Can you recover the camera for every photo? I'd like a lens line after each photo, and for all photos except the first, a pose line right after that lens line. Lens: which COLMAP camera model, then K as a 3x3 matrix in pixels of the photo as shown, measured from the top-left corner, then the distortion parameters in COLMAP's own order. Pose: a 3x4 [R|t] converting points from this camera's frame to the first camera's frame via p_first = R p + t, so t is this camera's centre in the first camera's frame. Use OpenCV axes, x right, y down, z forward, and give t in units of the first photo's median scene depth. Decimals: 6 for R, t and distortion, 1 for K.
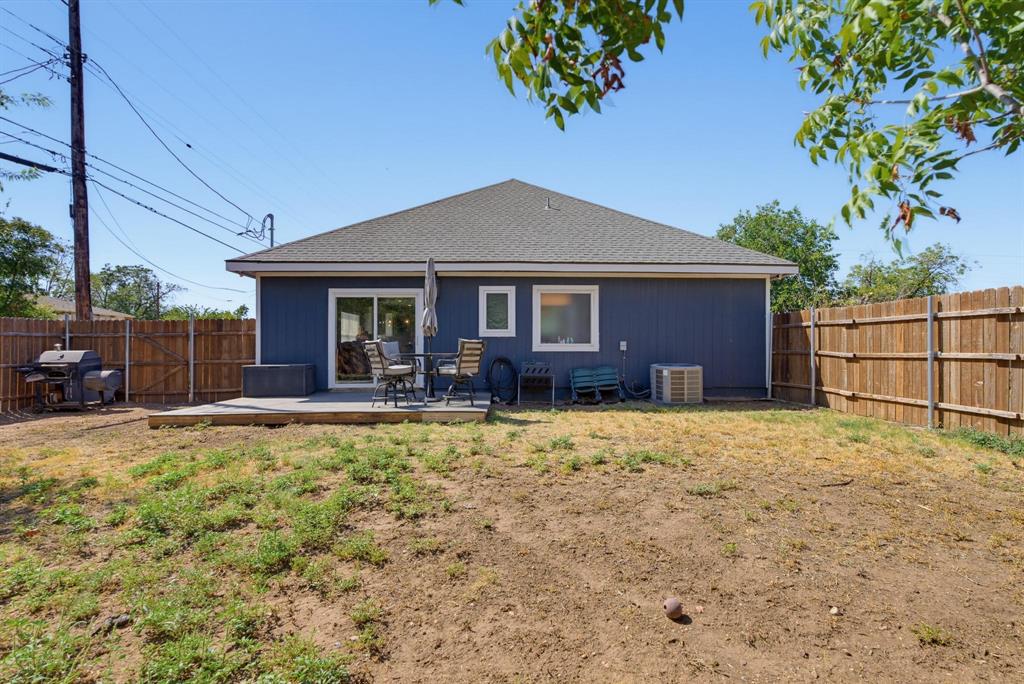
lens RADIAL K [[457.9, 0, 507.4], [0, 457.9, 351.1], [0, 0, 1]] dist [-0.009855, 0.000115]
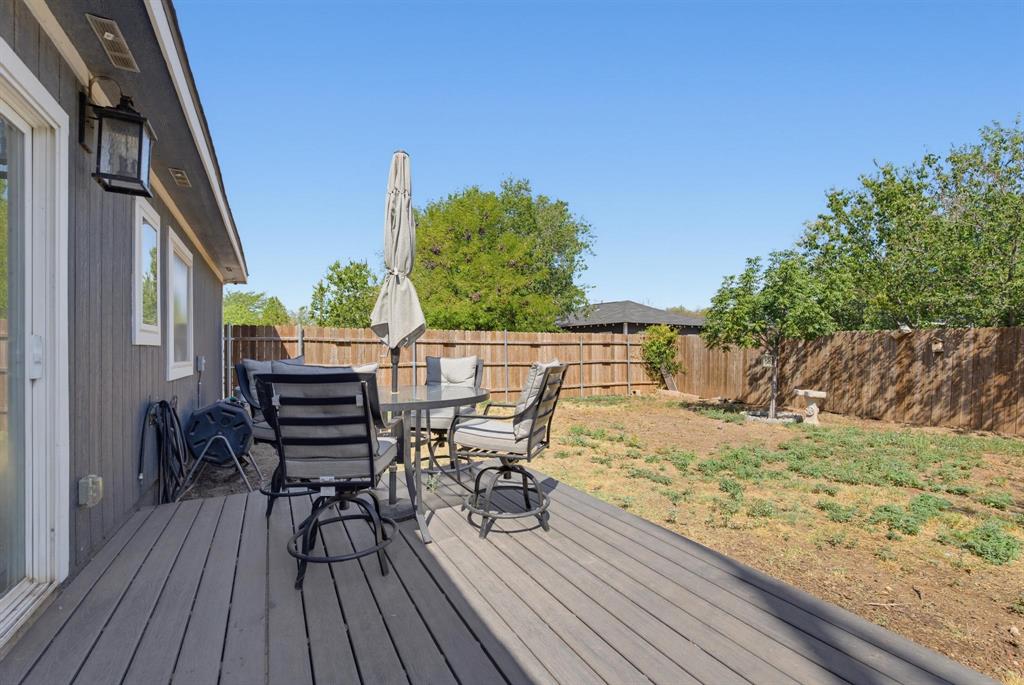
lens RADIAL K [[457.9, 0, 507.4], [0, 457.9, 351.6], [0, 0, 1]] dist [-0.009855, 0.000115]
pose [[-0.459349, -0.003491, 0.888249, -0.494229], [0.005843, 0.999959, 0.006952, -0.032067], [-0.888237, 0.008384, -0.459310, 0.985370]]
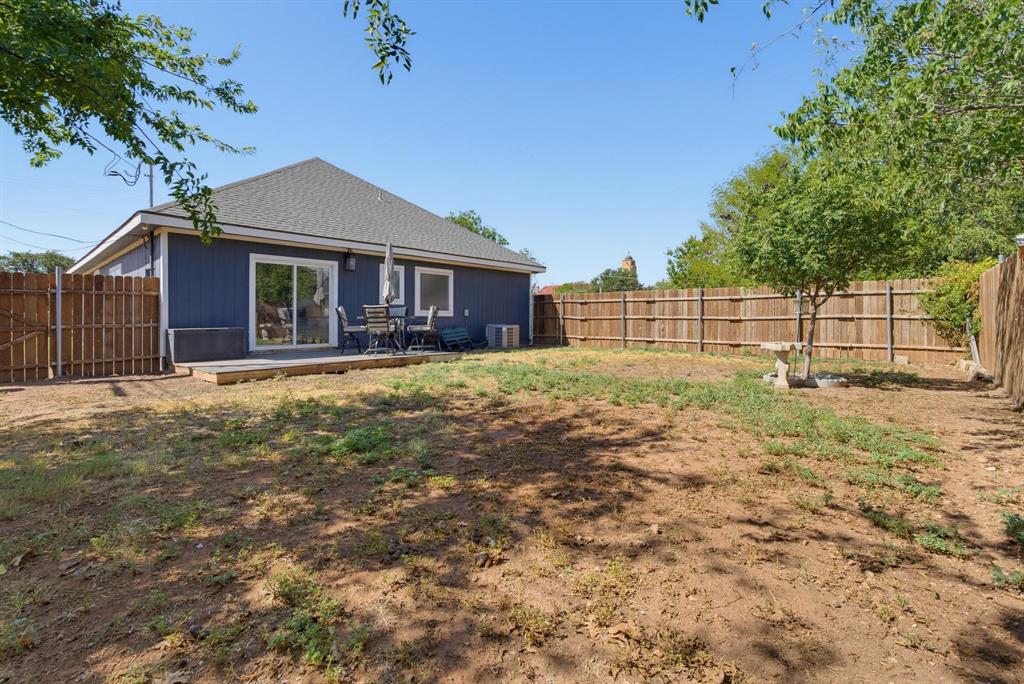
lens RADIAL K [[466.4, 0, 512.0], [0, 466.4, 342.0], [0, 0, 1]] dist [-0.000710, -0.000506]
pose [[0.687083, -0.034943, 0.725738, -0.791095], [0.005044, 0.999048, 0.043328, 0.019718], [-0.726561, -0.026109, 0.686606, -0.150659]]
